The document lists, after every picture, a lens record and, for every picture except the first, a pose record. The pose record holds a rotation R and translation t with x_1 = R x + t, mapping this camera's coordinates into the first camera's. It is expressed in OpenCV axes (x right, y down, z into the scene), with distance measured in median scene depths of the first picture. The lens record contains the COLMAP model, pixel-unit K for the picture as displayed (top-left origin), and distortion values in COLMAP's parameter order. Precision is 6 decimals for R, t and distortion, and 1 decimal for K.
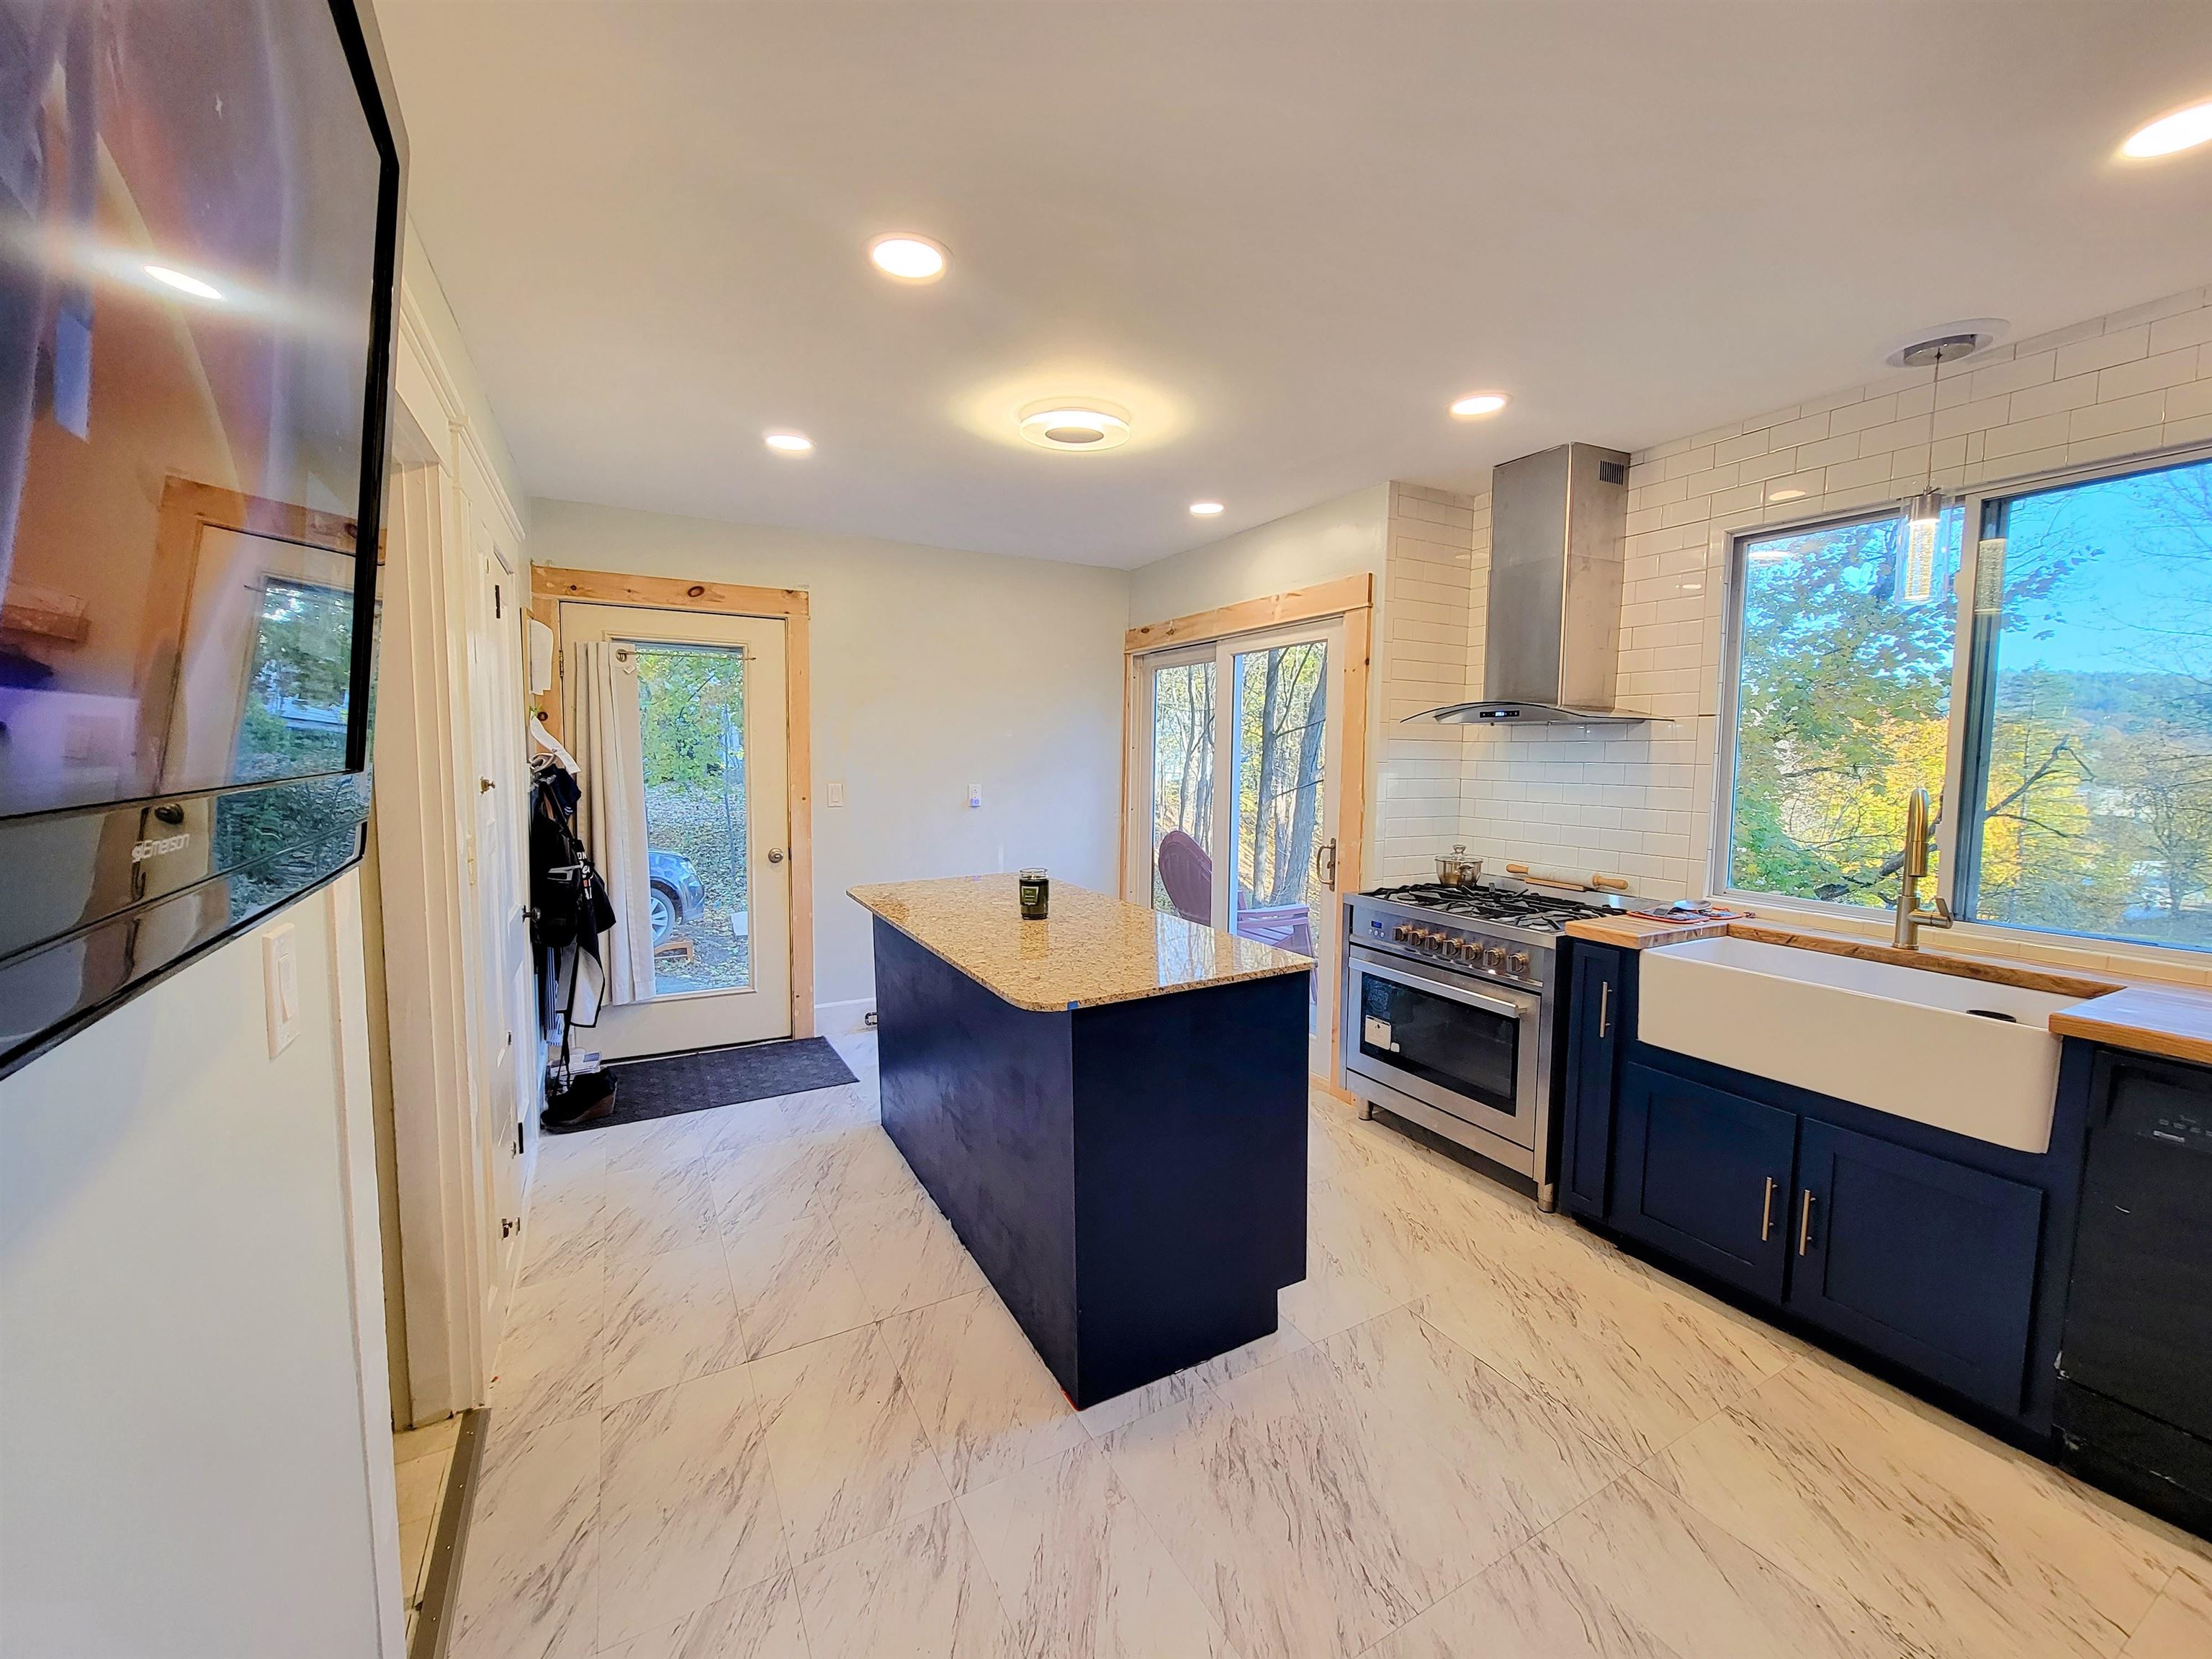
lens RADIAL K [[897.1, 0, 1112.6], [0, 897.1, 824.7], [0, 0, 1]] dist [0.001918, 0.000237]
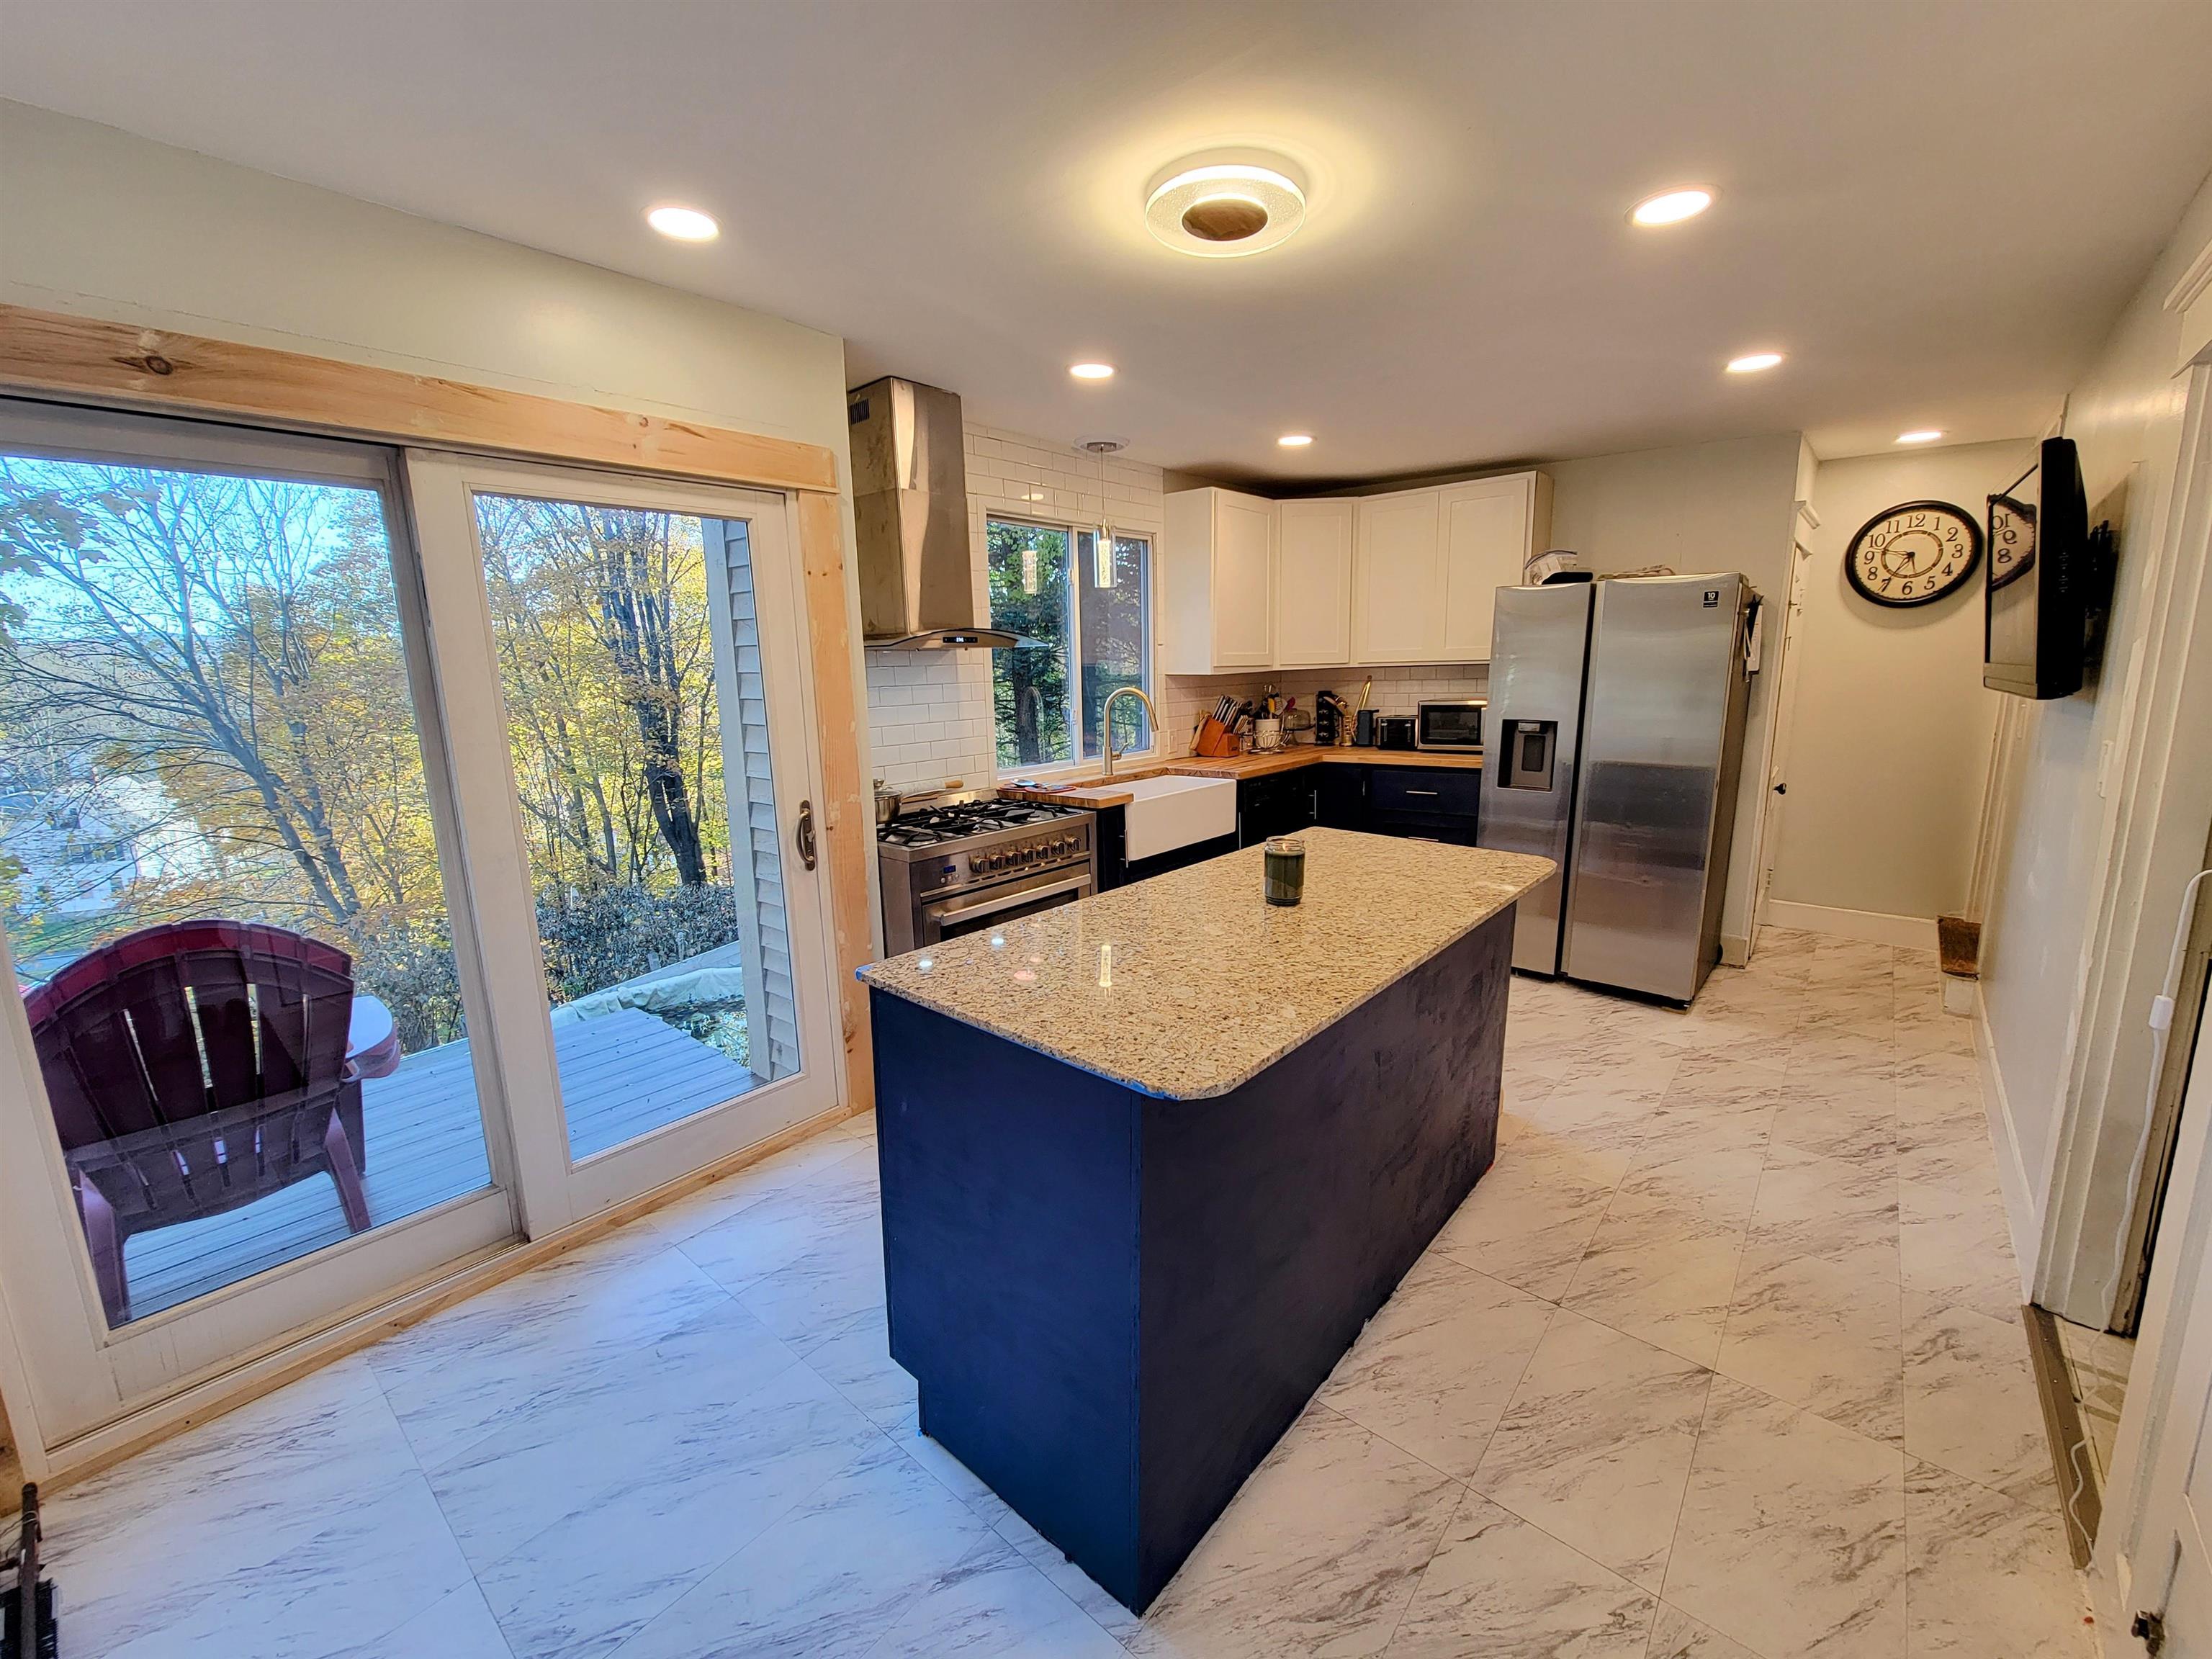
lens RADIAL K [[897.1, 0, 1113.8], [0, 897.1, 822.8], [0, 0, 1]] dist [0.001918, 0.000237]
pose [[-0.354116, -0.165262, 0.920484, -0.662804], [0.099529, 0.972013, 0.212803, -0.124639], [-0.929890, 0.166972, -0.327757, 1.257579]]
